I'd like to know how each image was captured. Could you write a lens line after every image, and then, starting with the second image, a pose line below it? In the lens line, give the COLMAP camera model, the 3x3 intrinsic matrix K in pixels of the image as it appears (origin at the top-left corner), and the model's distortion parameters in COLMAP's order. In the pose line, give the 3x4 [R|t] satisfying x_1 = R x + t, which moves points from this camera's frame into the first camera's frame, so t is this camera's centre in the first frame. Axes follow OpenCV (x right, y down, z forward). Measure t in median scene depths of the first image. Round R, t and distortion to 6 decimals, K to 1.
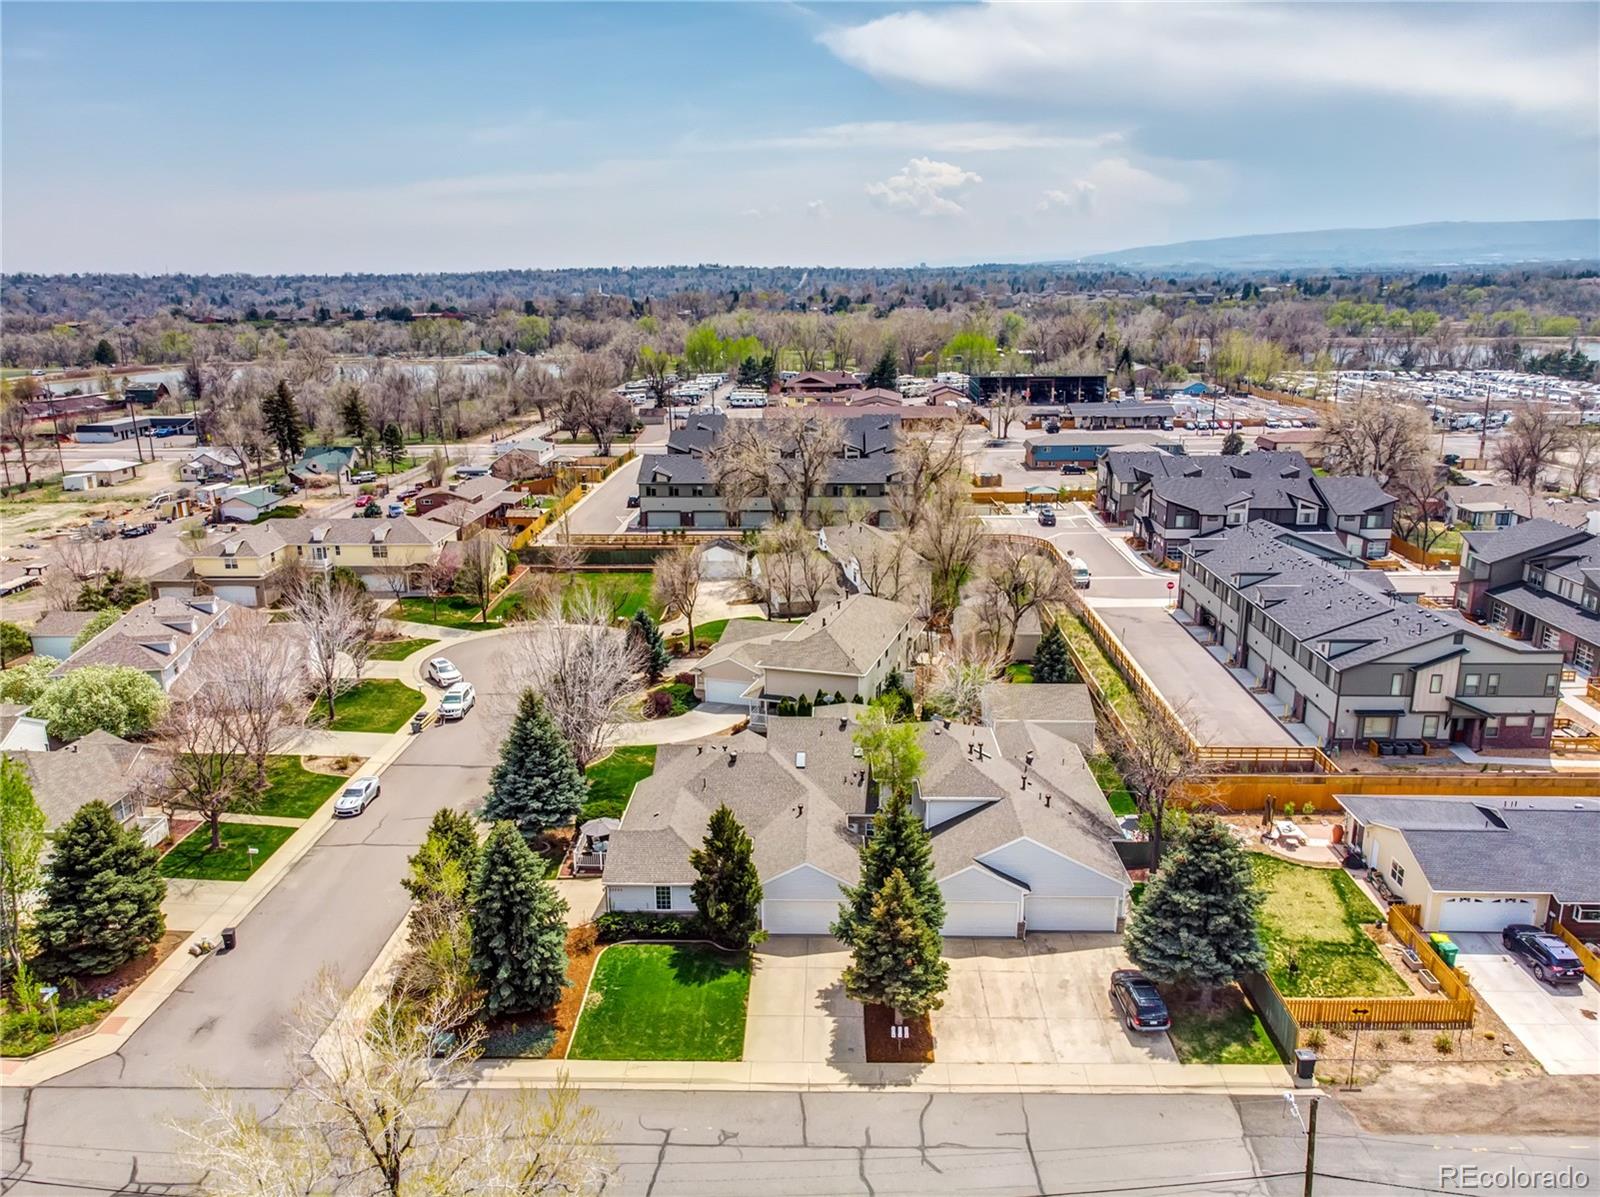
lens RADIAL K [[1174.9, 0, 795.9], [0, 1174.9, 600.0], [0, 0, 1]] dist [0.007161, -0.011788]
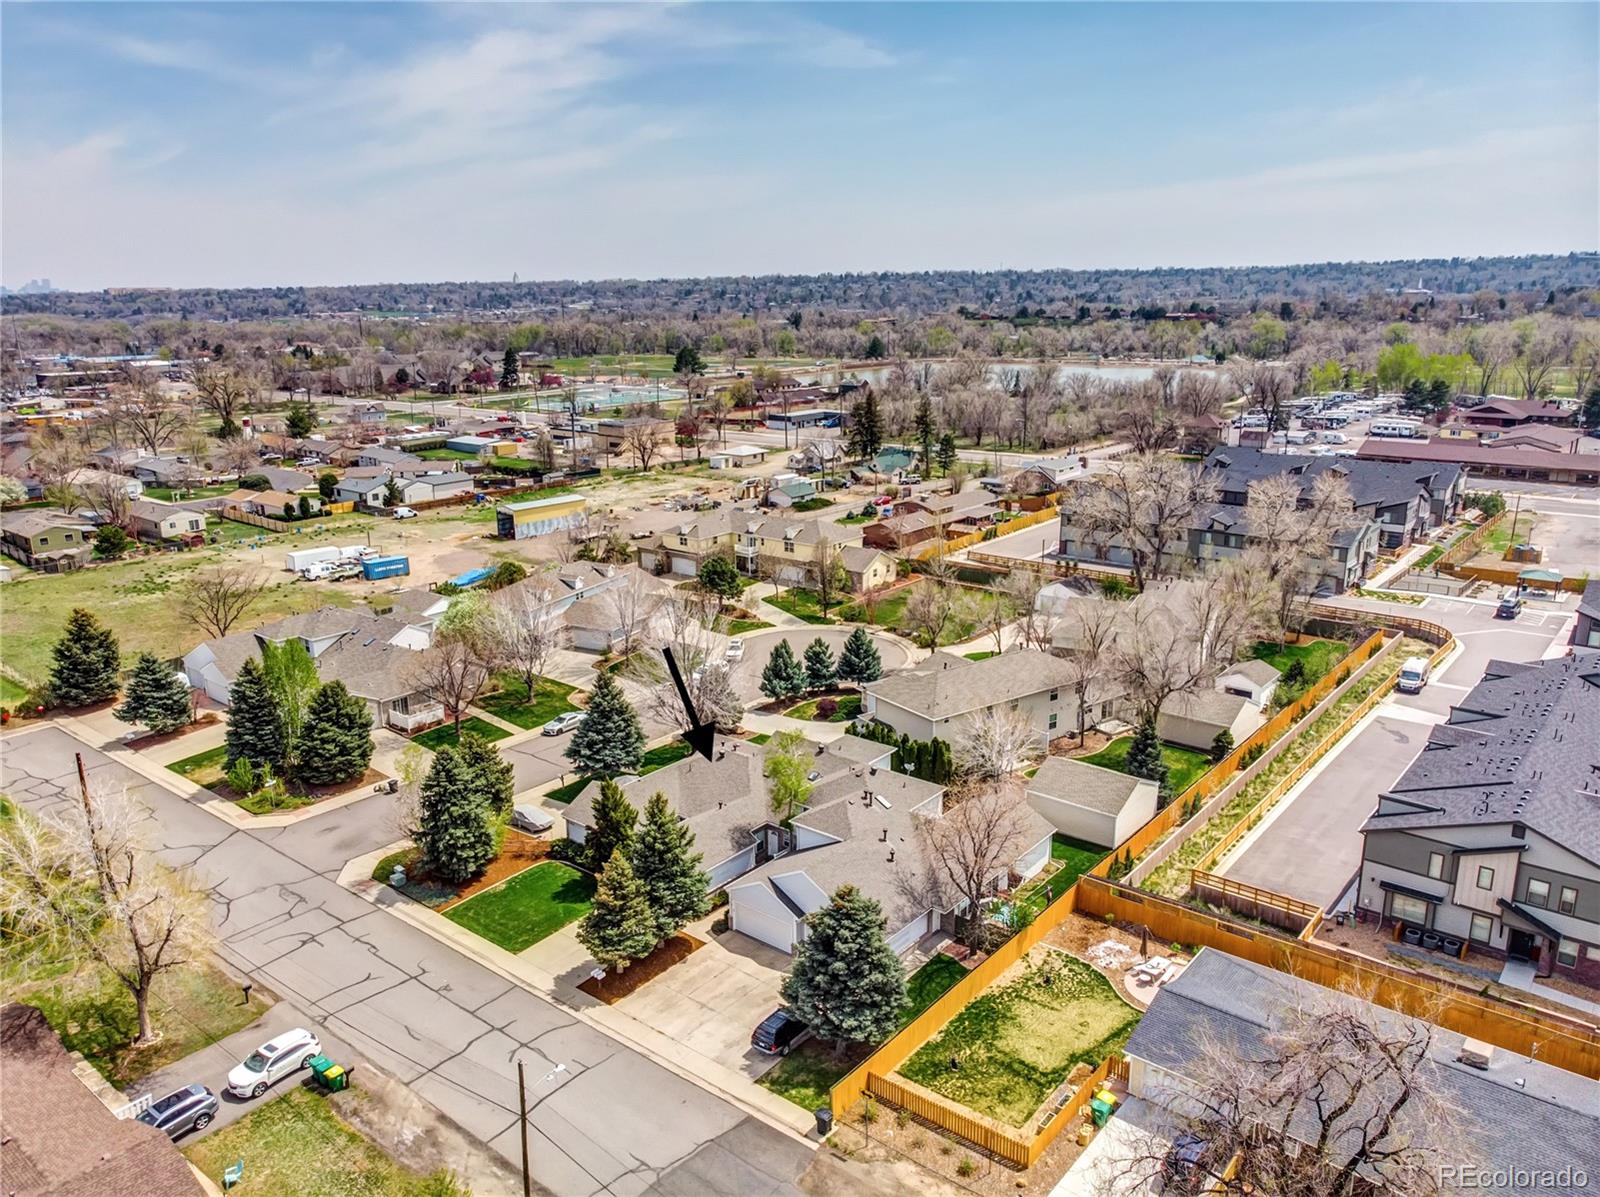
lens RADIAL K [[1174.9, 0, 793.7], [0, 1174.9, 599.9], [0, 0, 1]] dist [0.007161, -0.011788]
pose [[0.790540, 0.156576, -0.592056, 0.358037], [-0.152428, 0.986646, 0.057400, -0.054480], [0.593138, 0.044869, 0.803850, 0.024985]]
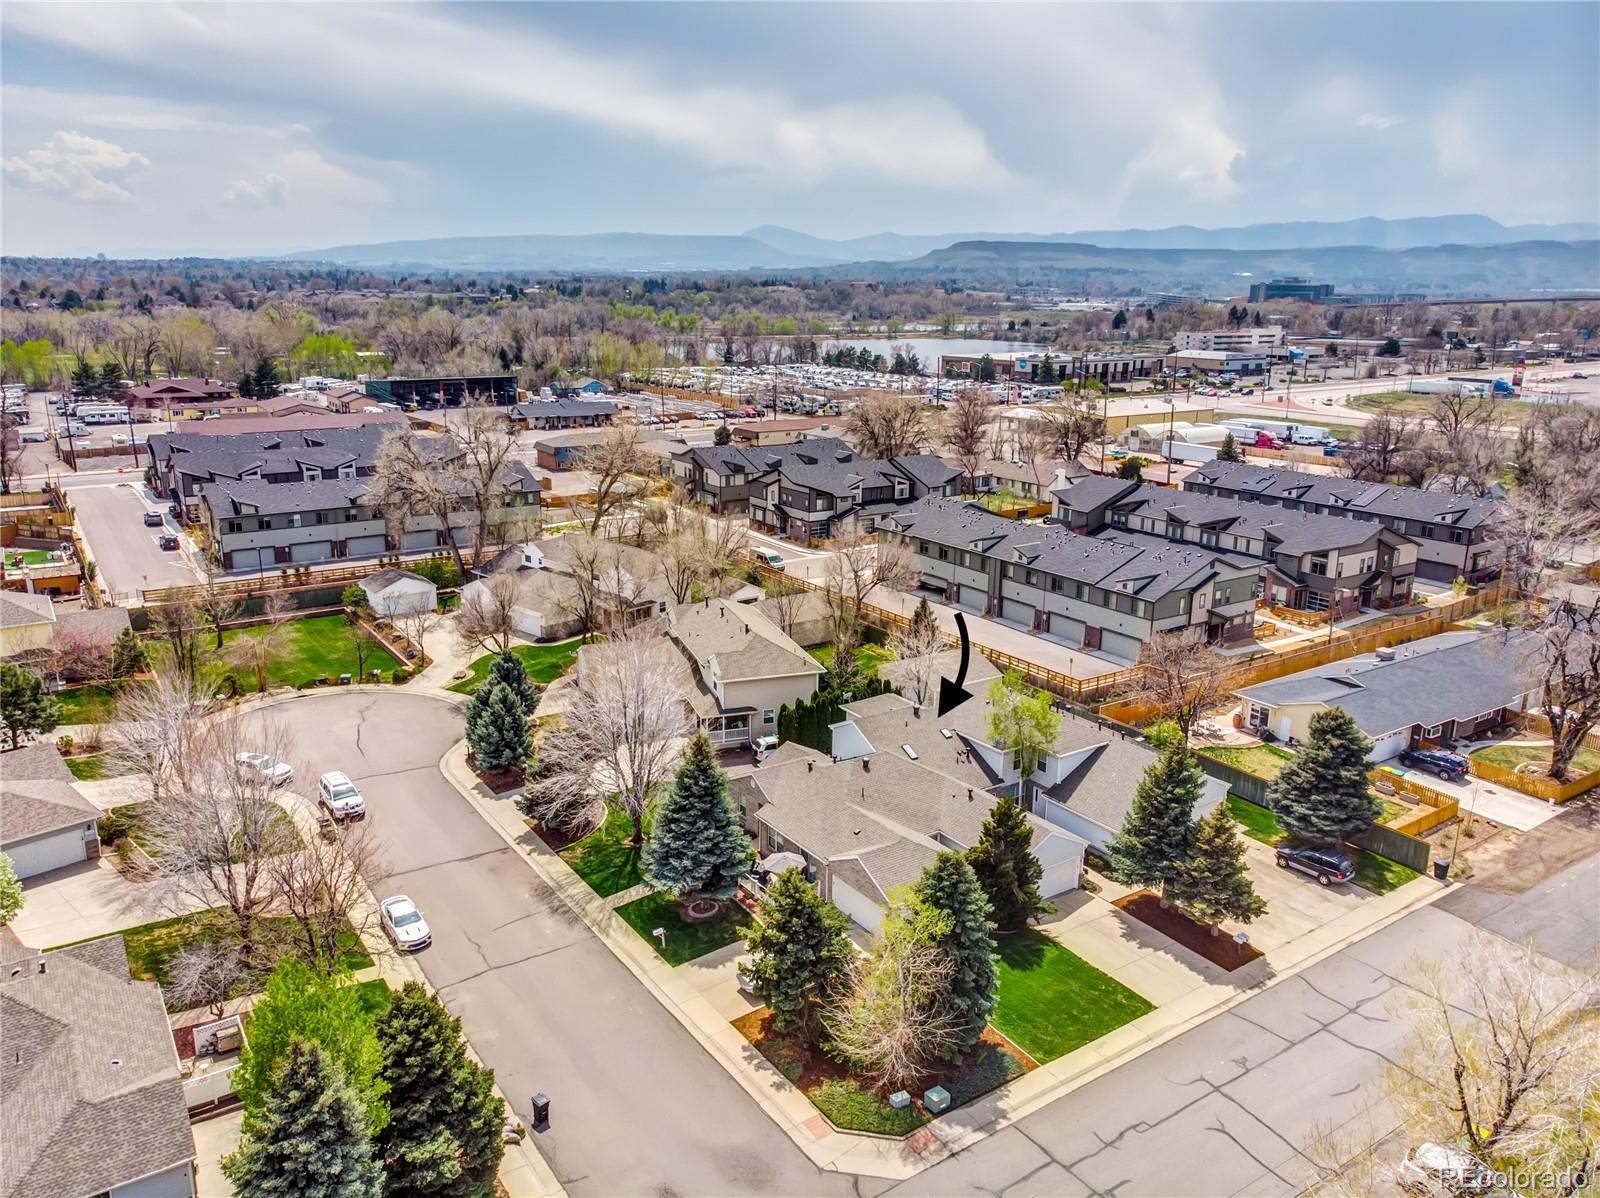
lens RADIAL K [[1174.9, 0, 805.8], [0, 1174.9, 604.4], [0, 0, 1]] dist [0.007161, -0.011788]
pose [[0.807331, -0.136092, 0.574192, -0.327530], [0.134068, 0.989899, 0.046117, -0.026002], [-0.574668, 0.039748, 0.817421, 0.106065]]
